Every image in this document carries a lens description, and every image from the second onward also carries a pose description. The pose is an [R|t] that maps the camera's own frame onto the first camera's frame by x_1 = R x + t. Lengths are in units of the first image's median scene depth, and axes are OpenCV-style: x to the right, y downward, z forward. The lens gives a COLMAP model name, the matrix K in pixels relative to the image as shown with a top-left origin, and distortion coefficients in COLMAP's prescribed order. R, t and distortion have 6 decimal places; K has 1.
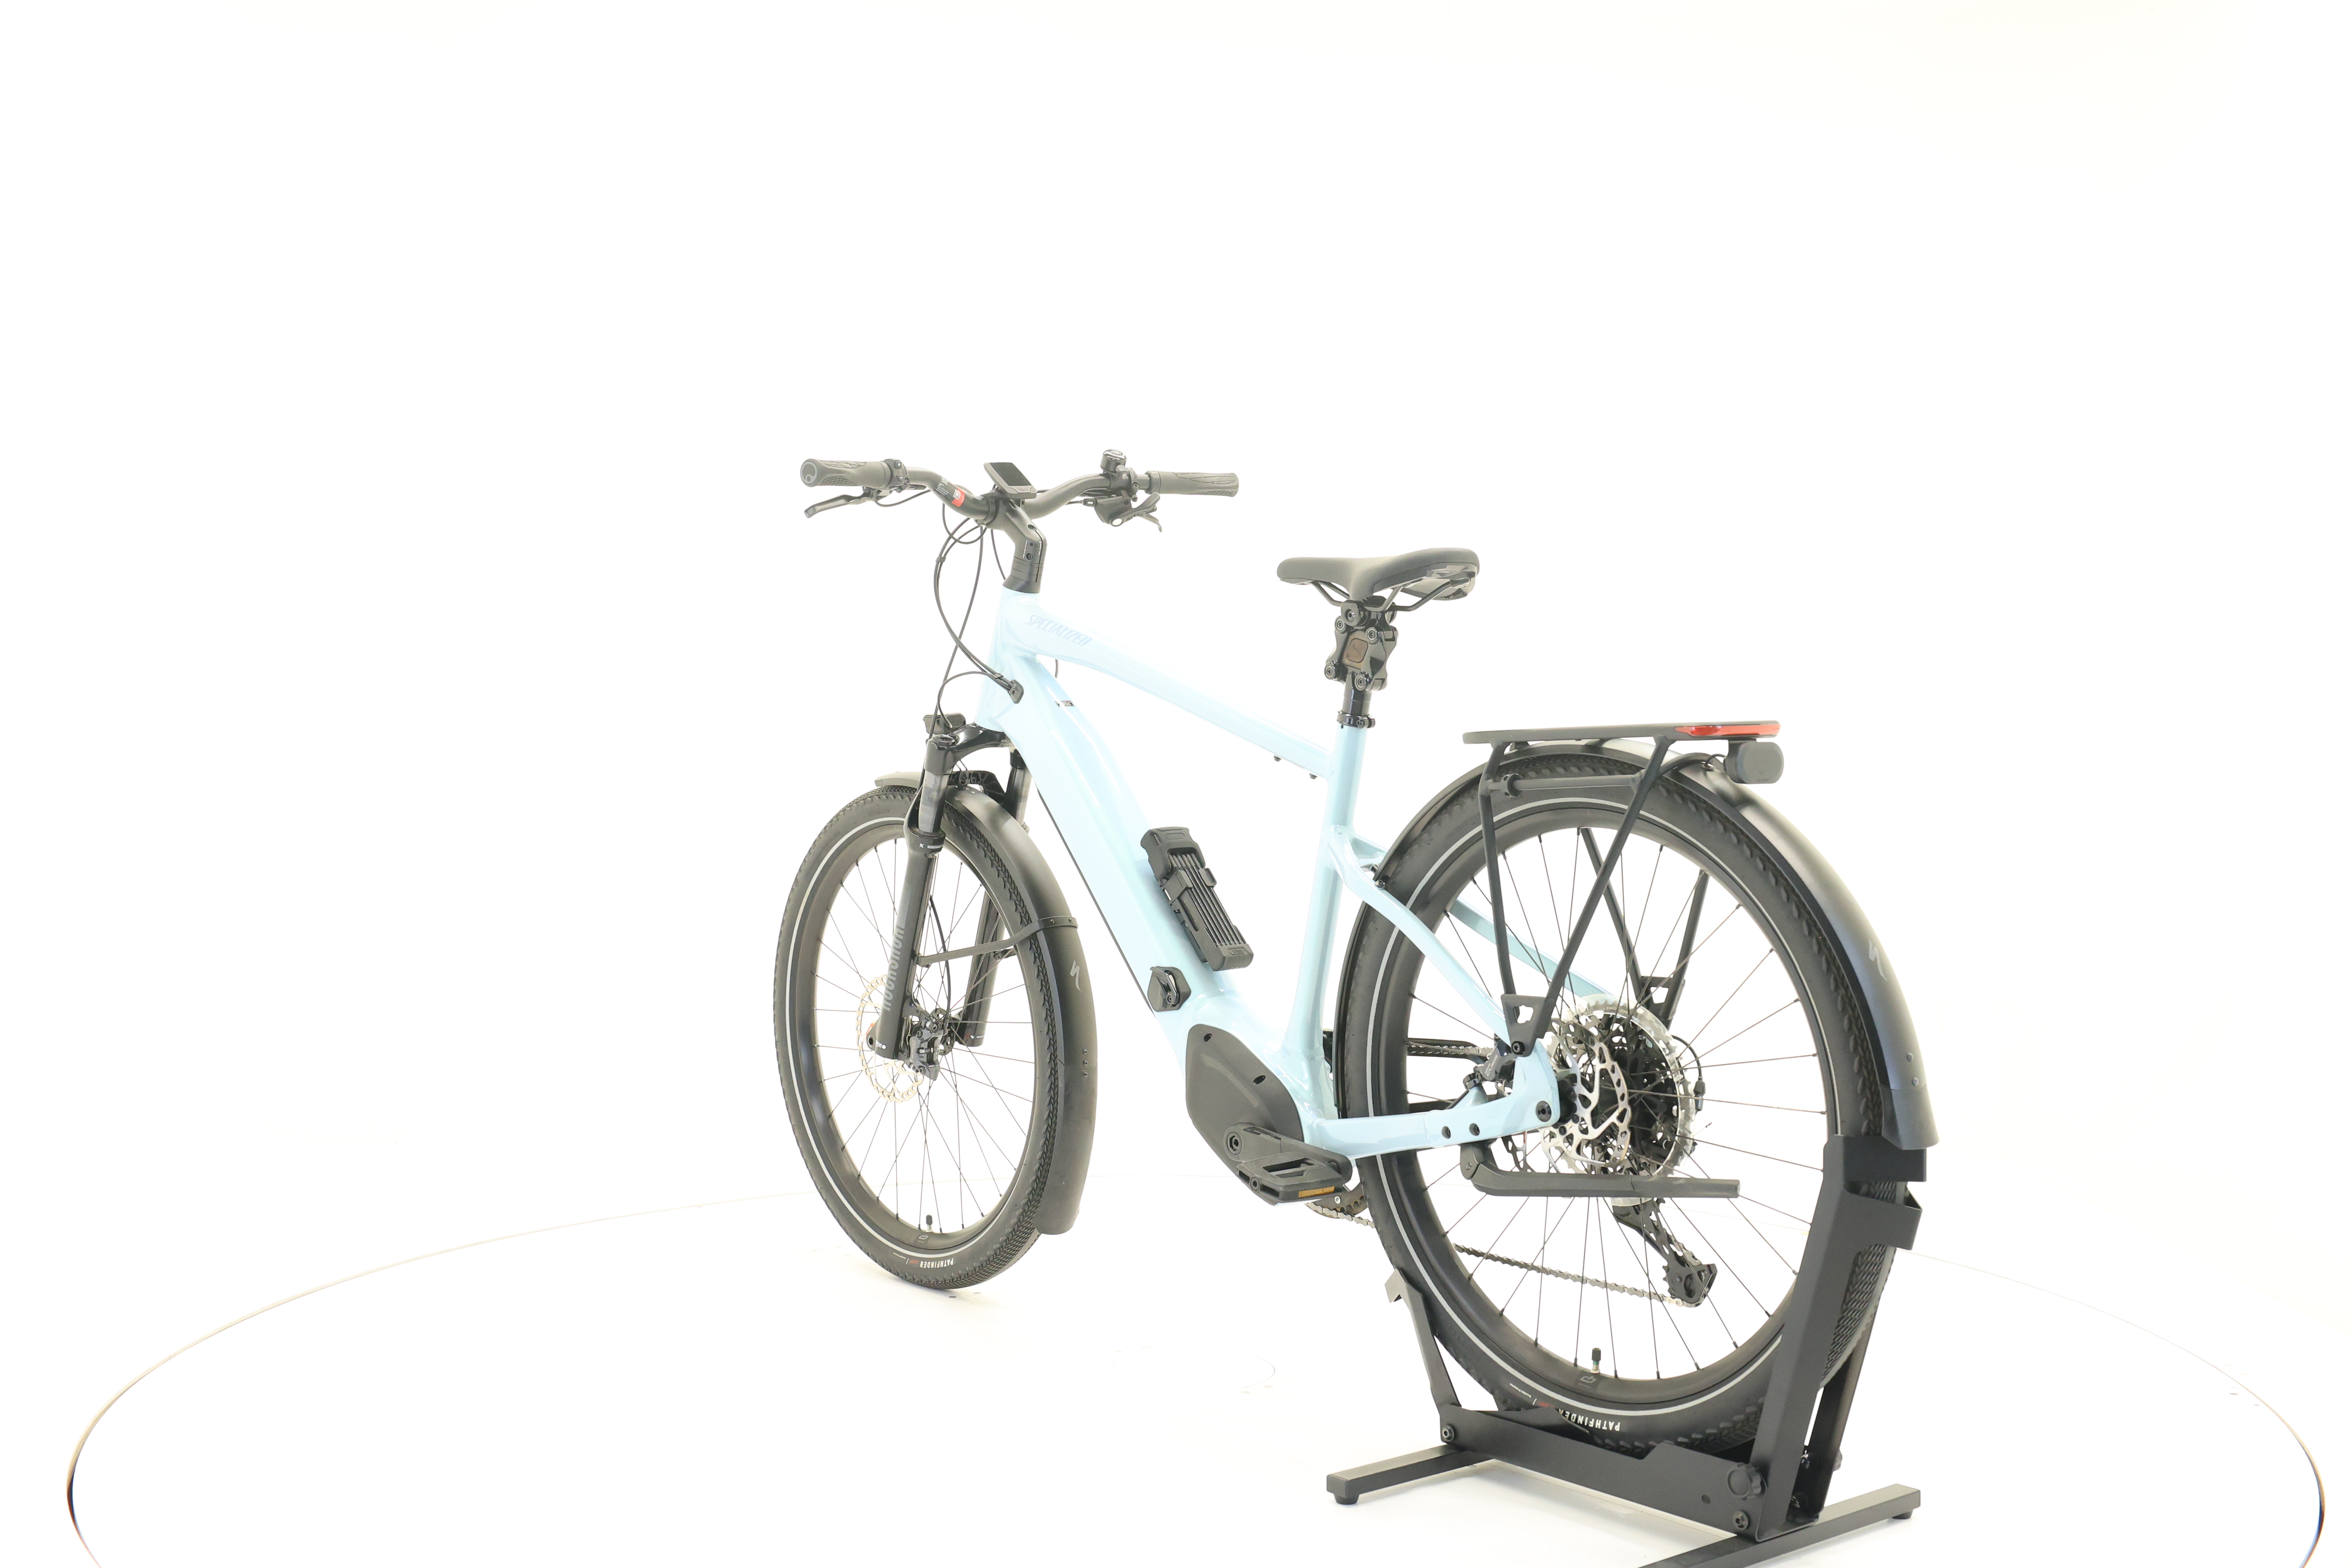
lens RADIAL K [[2431.1, 0, 1174.7], [0, 2431.1, 767.8], [0, 0, 1]] dist [0.021043, 0.000000]
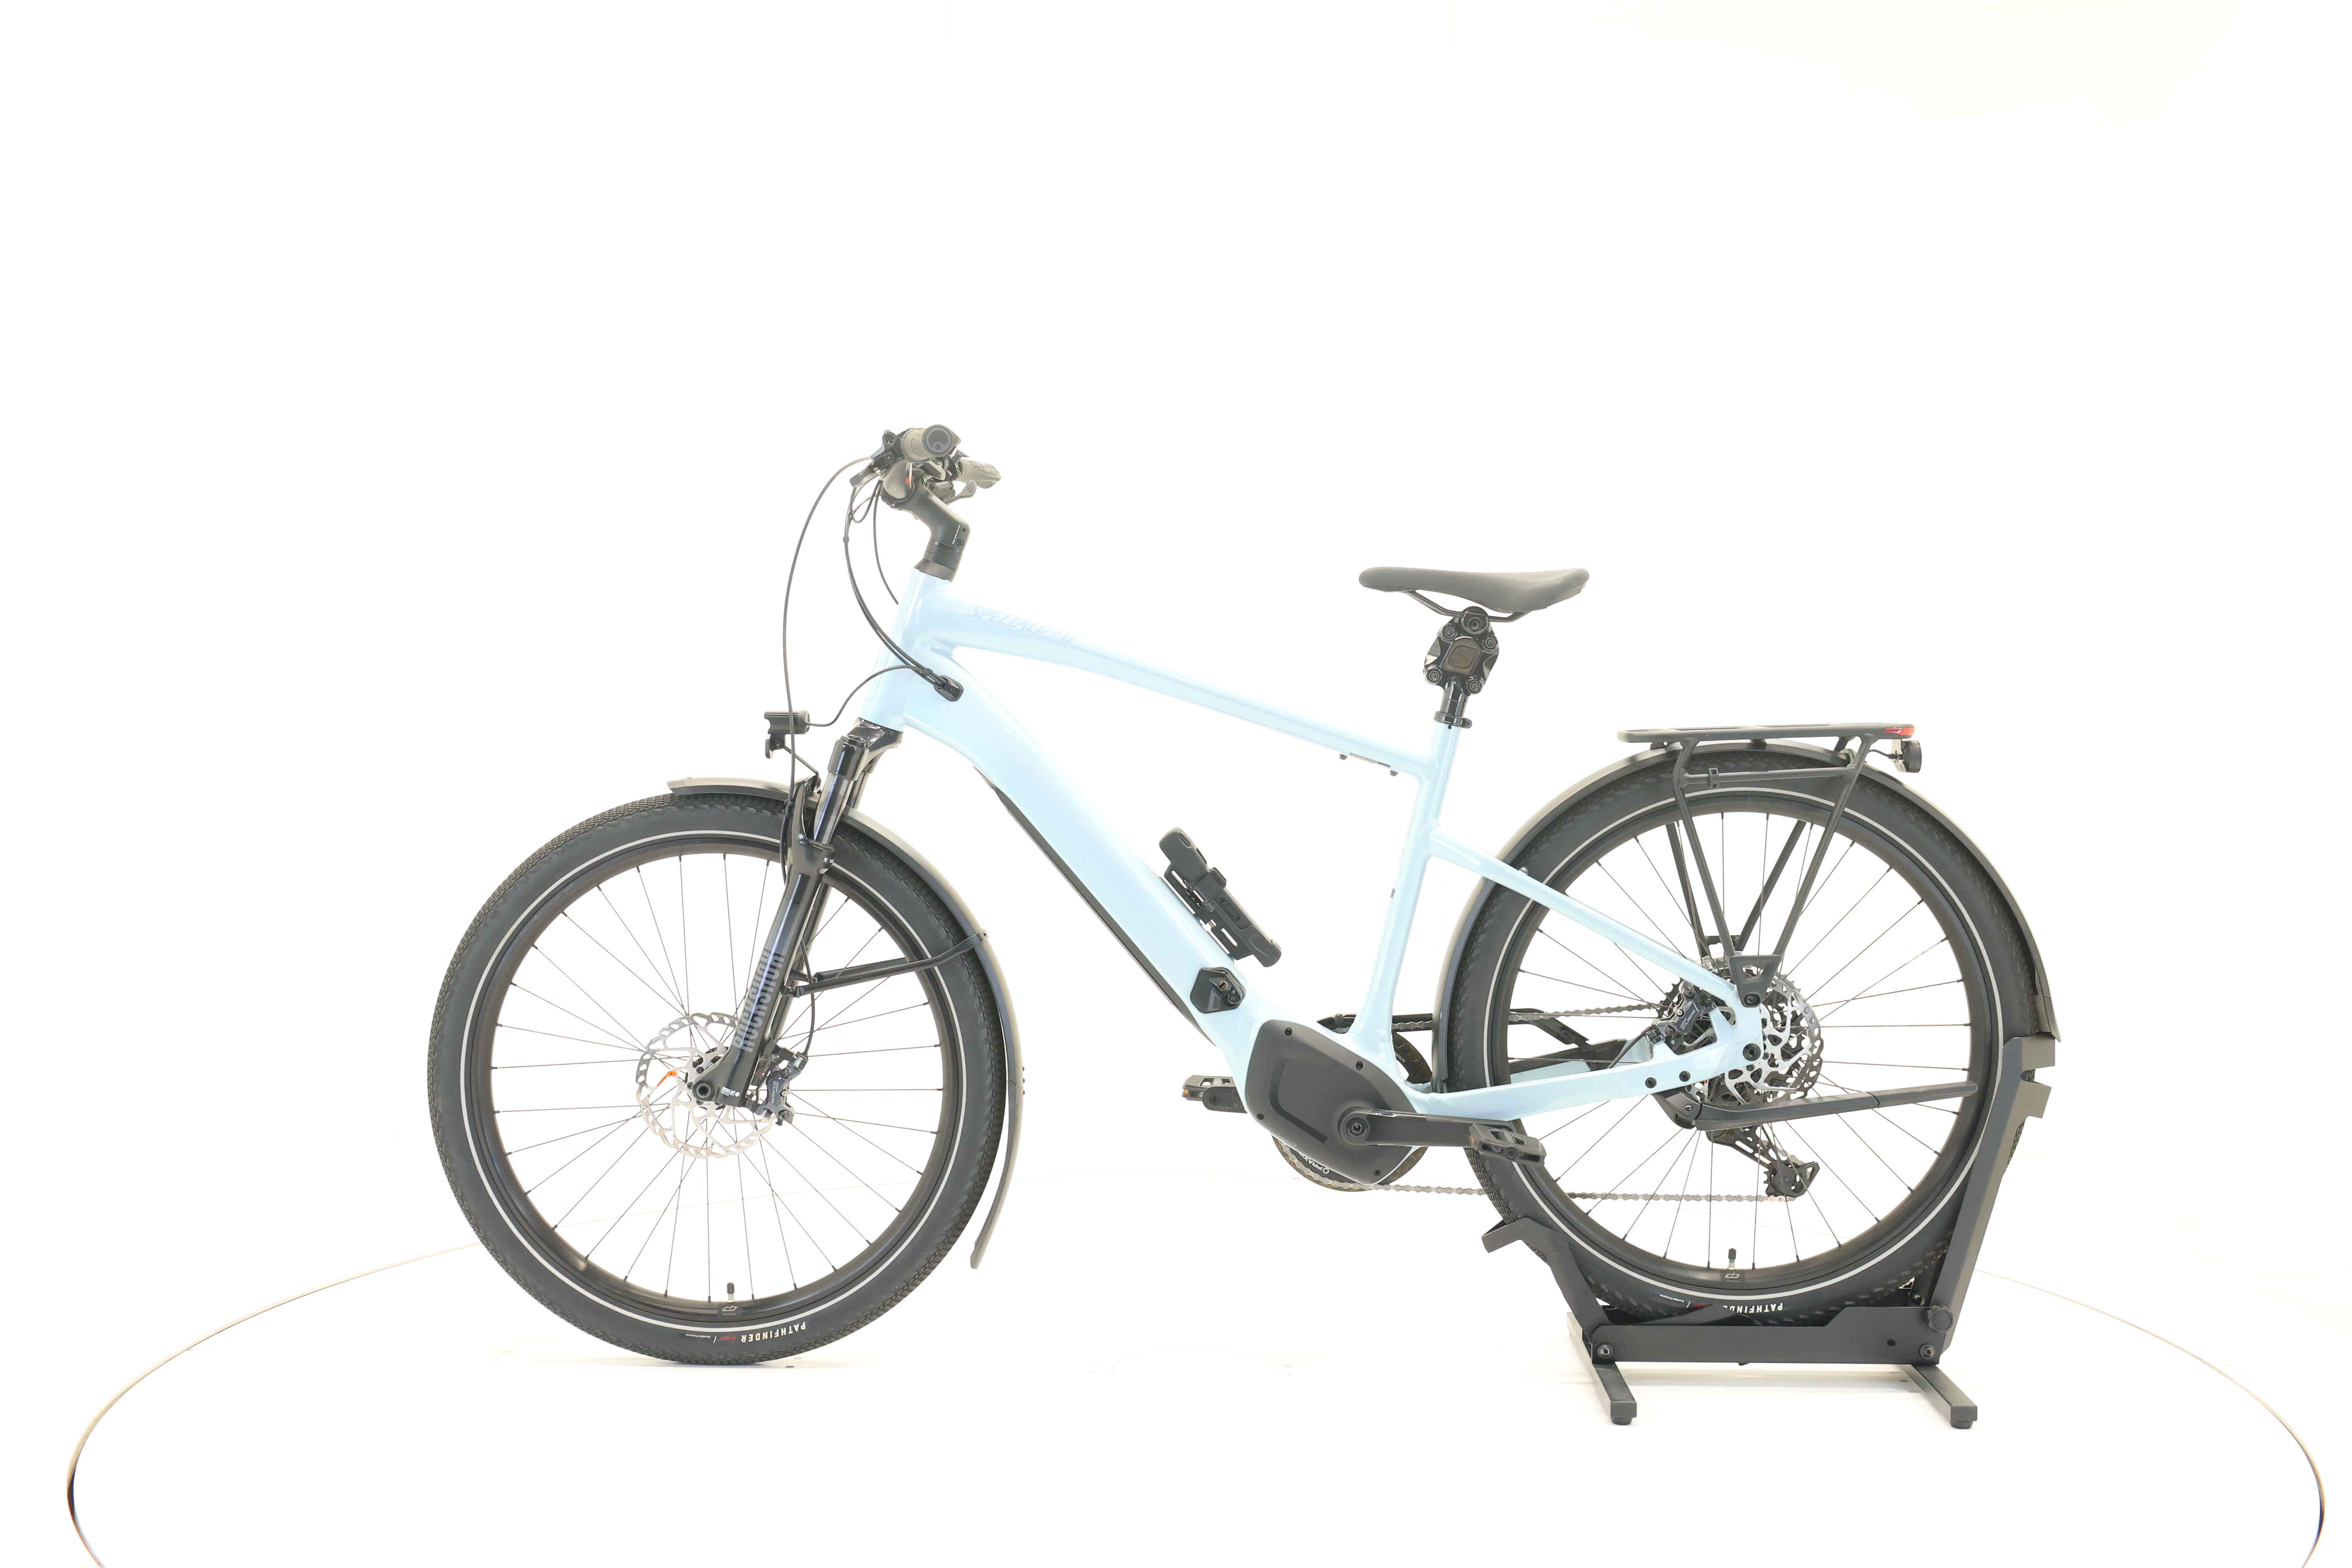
lens RADIAL K [[2431.1, 0, 1176.7], [0, 2431.1, 772.0], [0, 0, 1]] dist [0.021043, 0.000000]
pose [[0.660288, -0.020103, 0.750744, -0.831229], [0.010126, 0.999789, 0.017866, -0.017480], [-0.750945, -0.004195, 0.660352, 0.387703]]
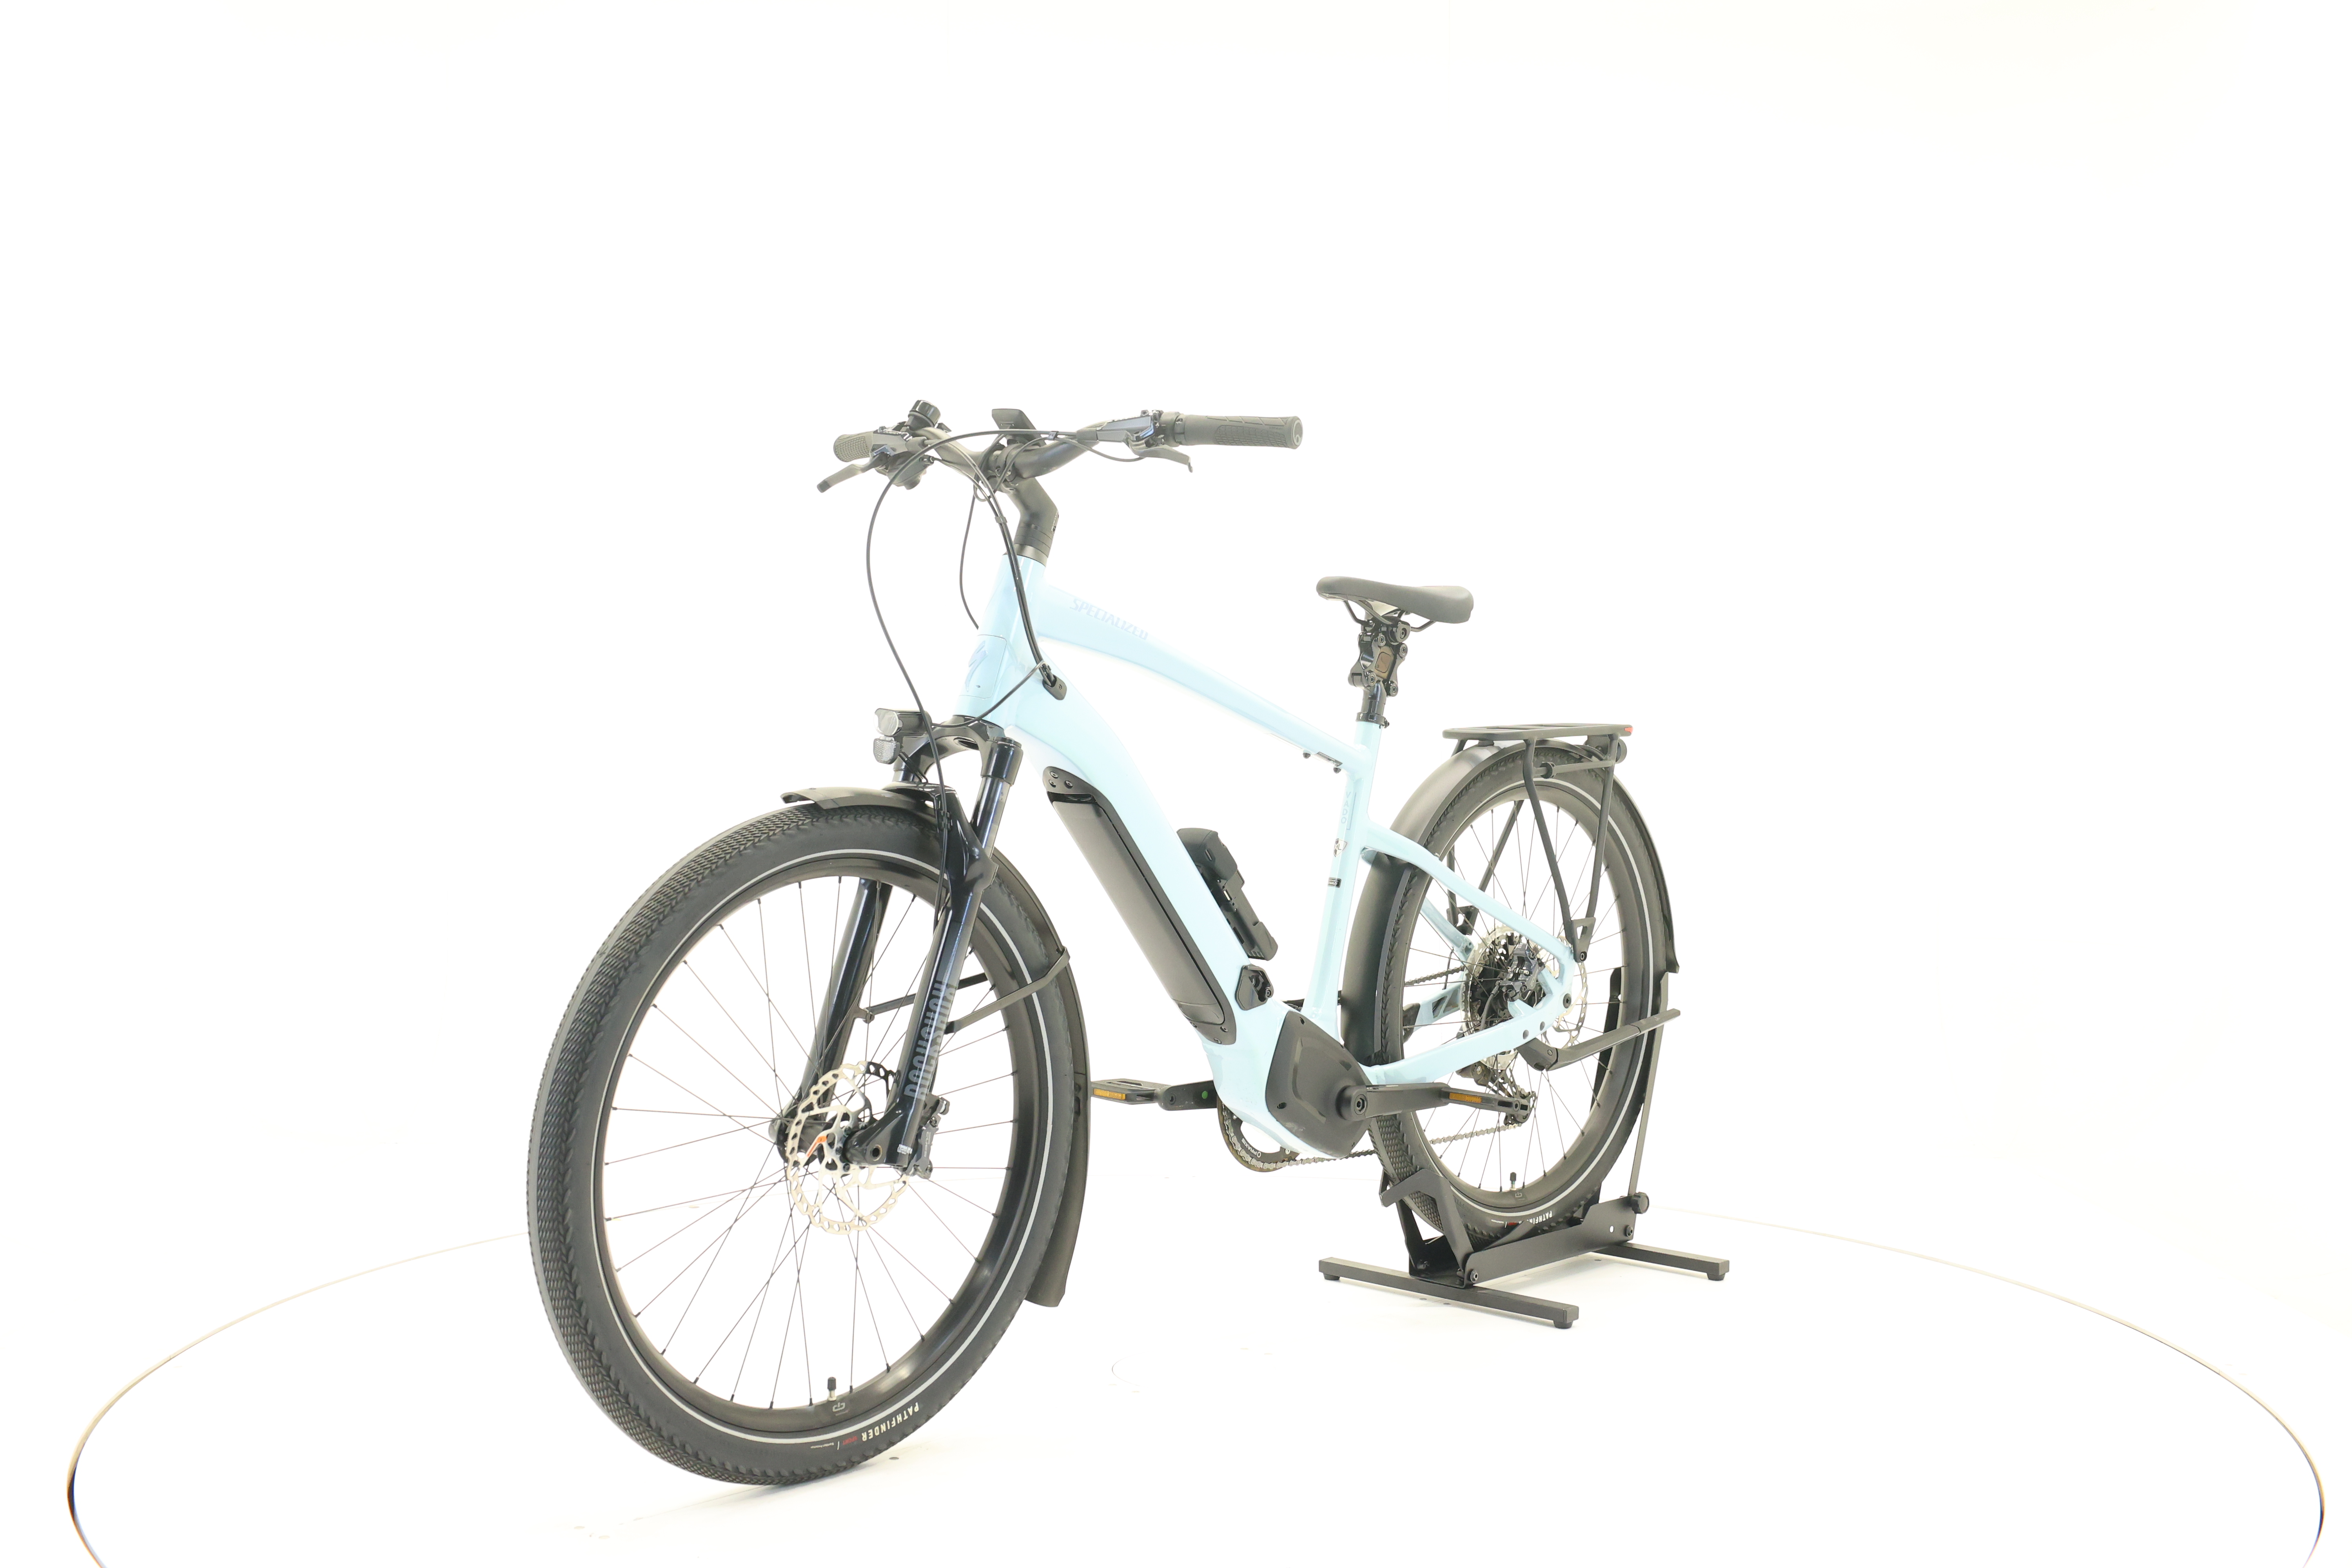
lens RADIAL K [[2431.1, 0, 1180.2], [0, 2431.1, 794.4], [0, 0, 1]] dist [0.021043, 0.000000]
pose [[-0.131312, -0.029531, 0.990901, -1.092368], [0.013402, 0.999412, 0.031561, -0.022628], [-0.991251, 0.017424, -0.130839, 1.267505]]
